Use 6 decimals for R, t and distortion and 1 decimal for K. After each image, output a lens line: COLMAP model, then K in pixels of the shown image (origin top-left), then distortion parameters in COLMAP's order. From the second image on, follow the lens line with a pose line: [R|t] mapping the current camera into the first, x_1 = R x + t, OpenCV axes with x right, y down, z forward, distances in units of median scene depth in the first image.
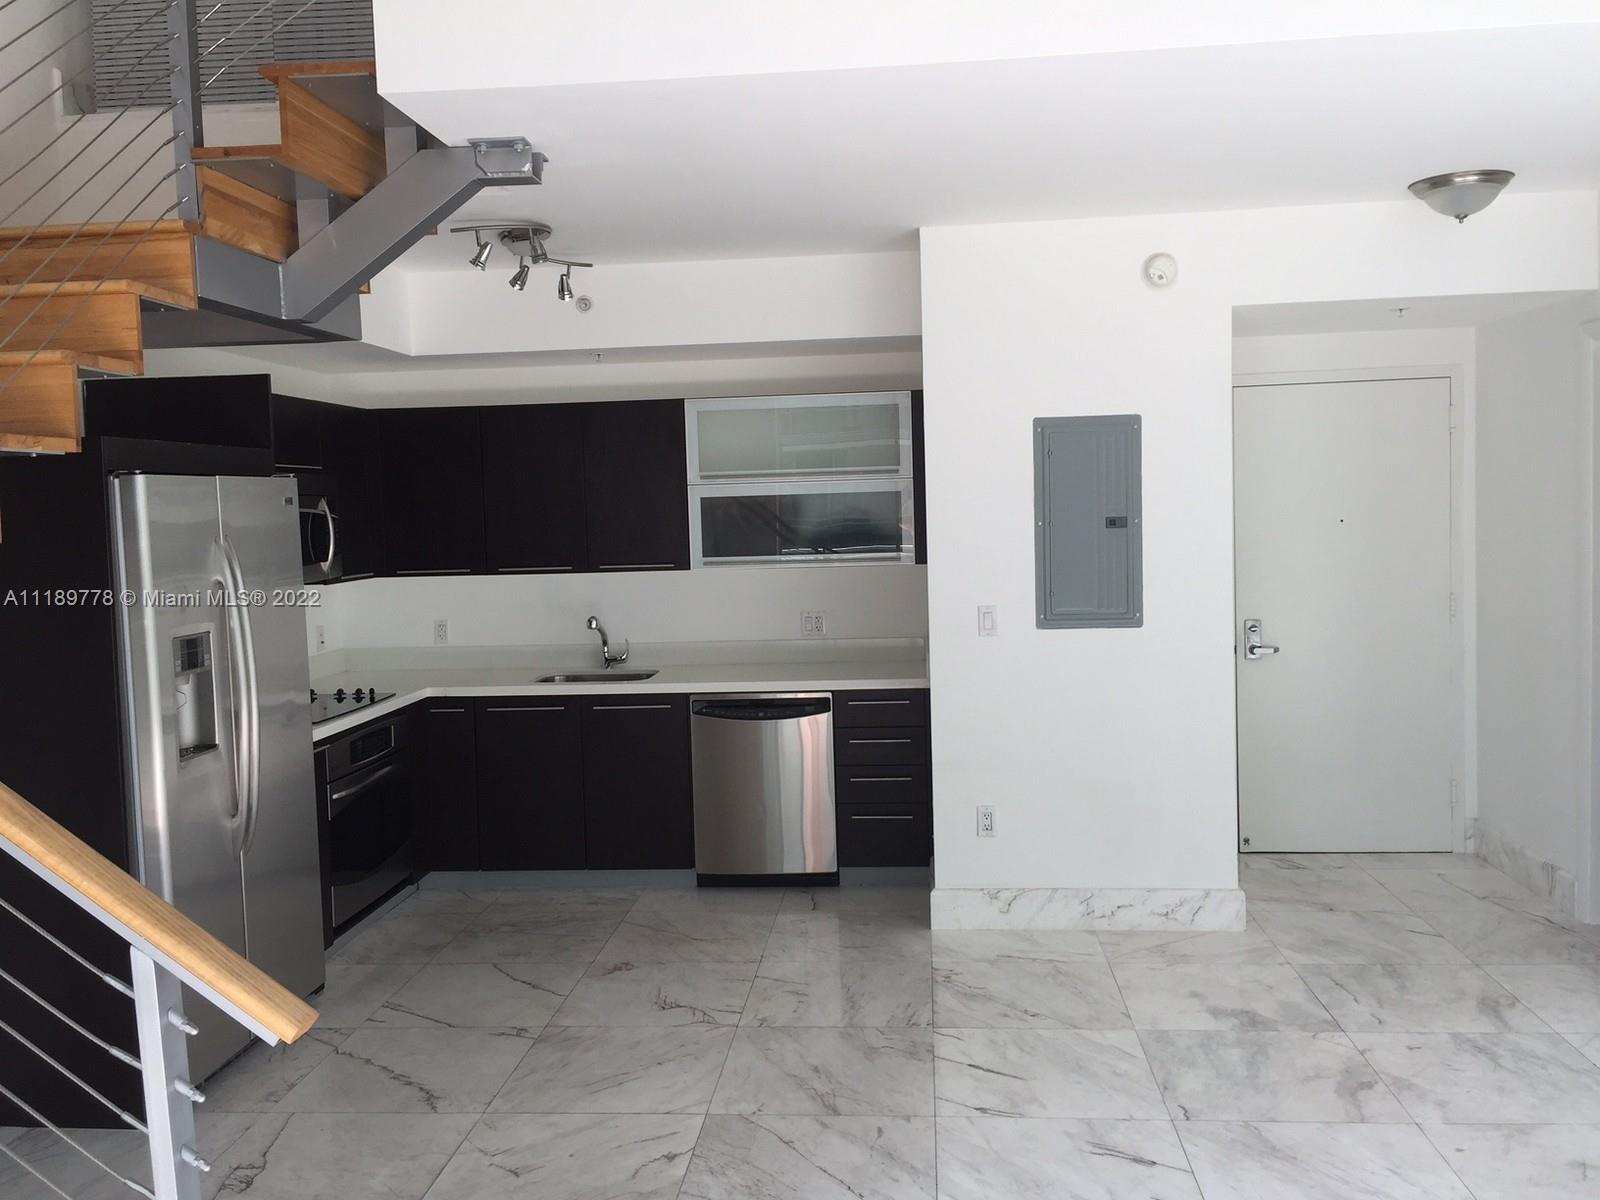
lens RADIAL K [[1370.5, 0, 800.4], [0, 1370.5, 581.6], [0, 0, 1]] dist [0.074499, -0.101781]
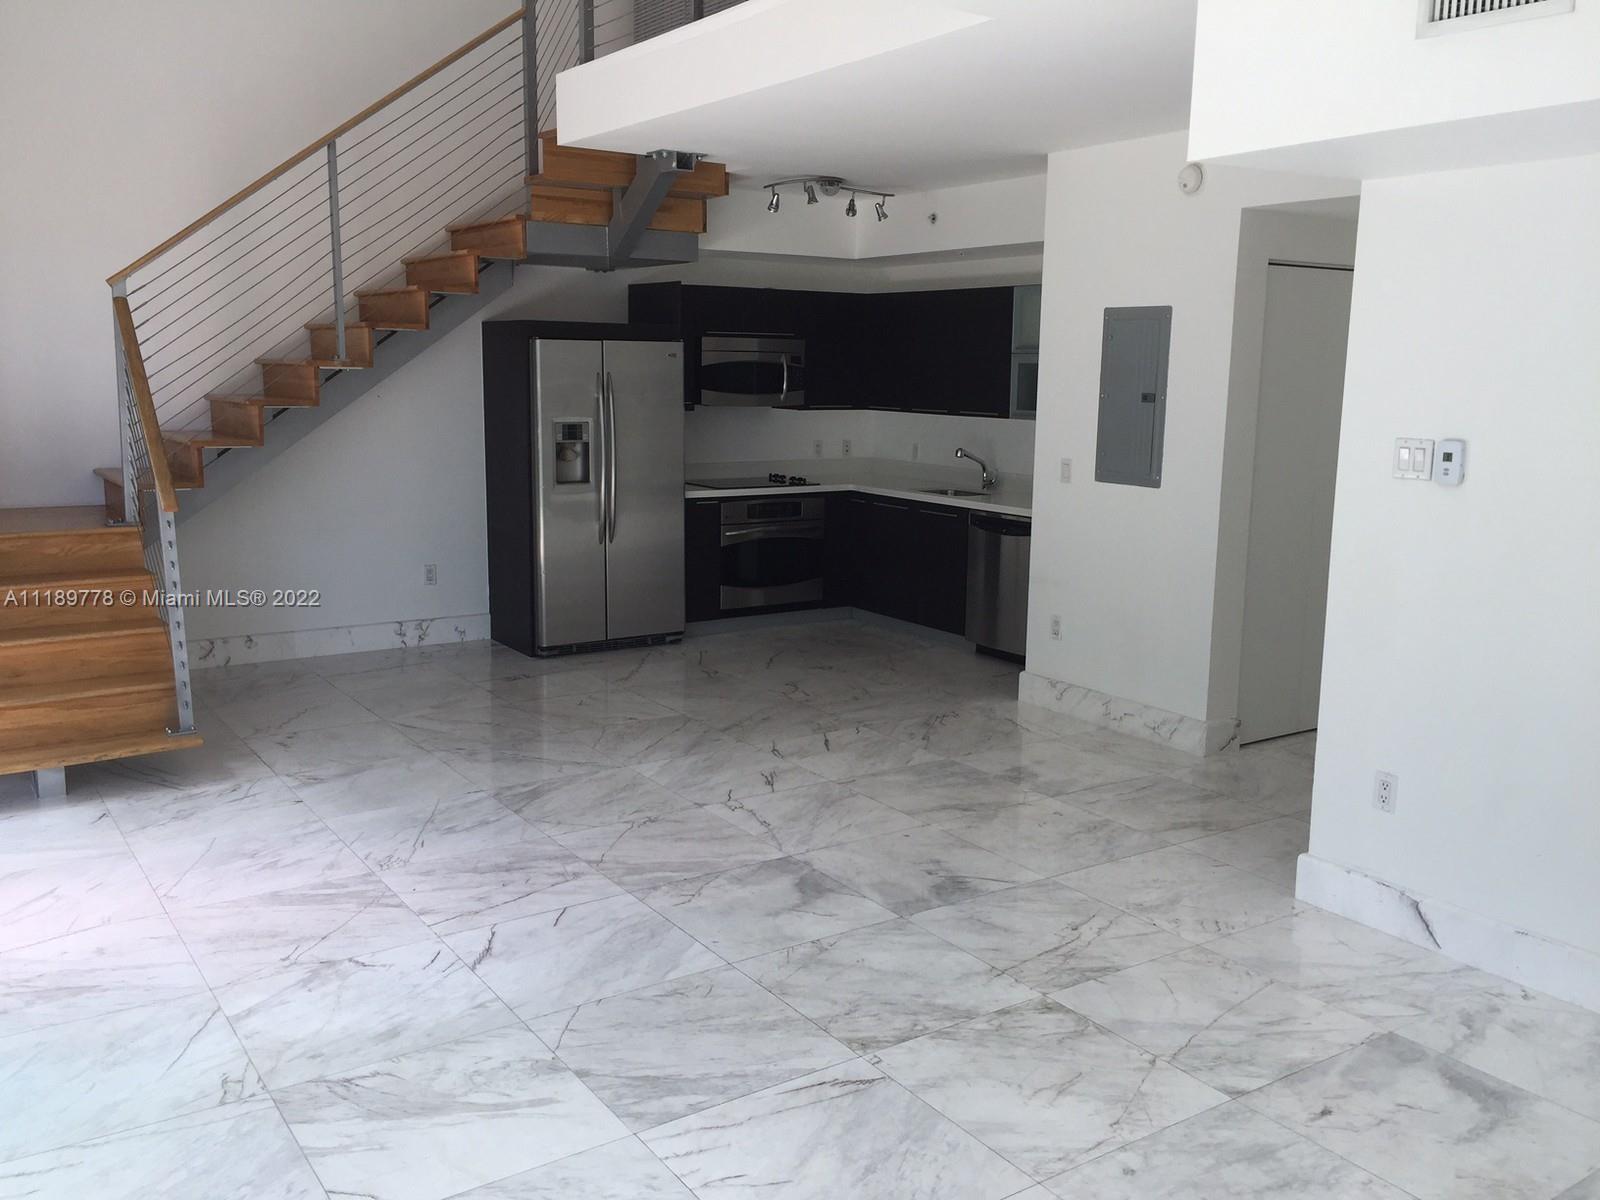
lens RADIAL K [[1370.5, 0, 800.4], [0, 1370.5, 581.6], [0, 0, 1]] dist [0.074499, -0.101781]
pose [[0.631744, 0.162038, -0.758053, 0.928135], [-0.077588, 0.986215, 0.146148, -0.035582], [0.771285, -0.033512, 0.635608, 0.004013]]
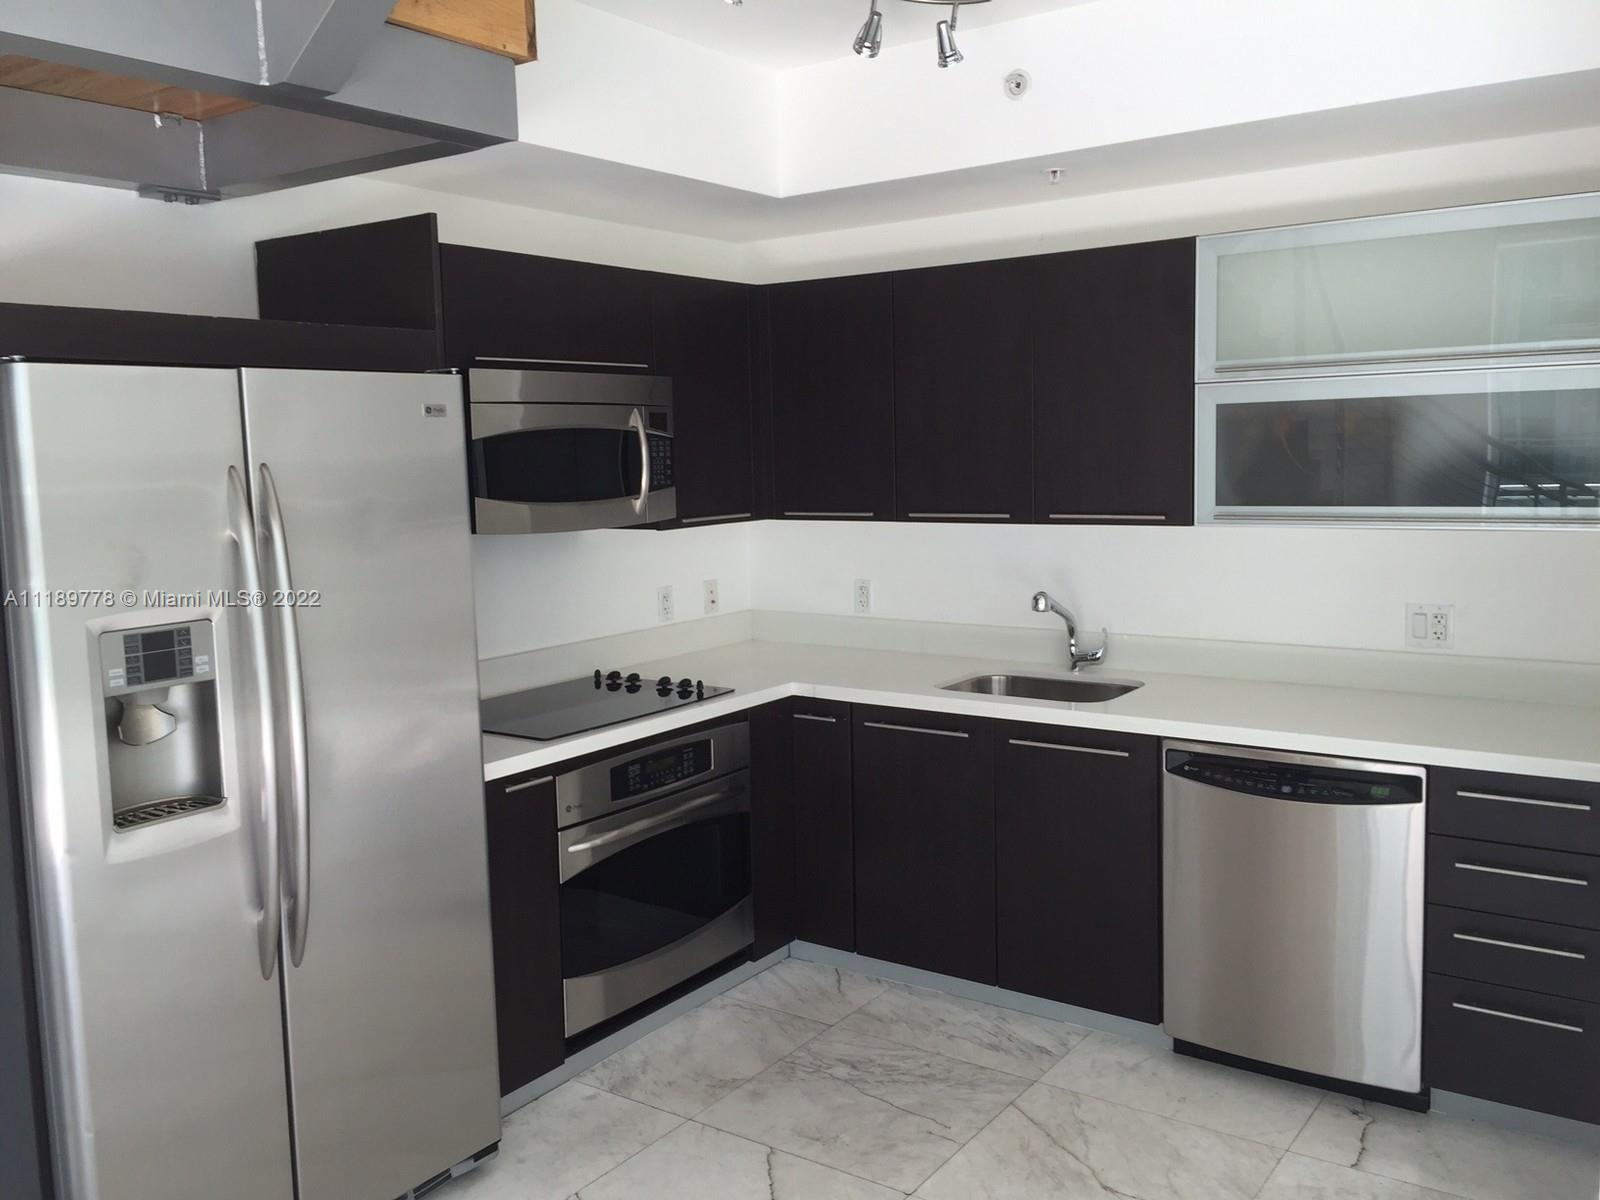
lens RADIAL K [[1370.5, 0, 800.4], [0, 1370.5, 581.6], [0, 0, 1]] dist [0.074499, -0.101781]
pose [[0.864707, 0.058794, -0.498823, 0.083241], [-0.028997, 0.997313, 0.067282, -0.022581], [0.501439, -0.043714, 0.864088, 0.444915]]
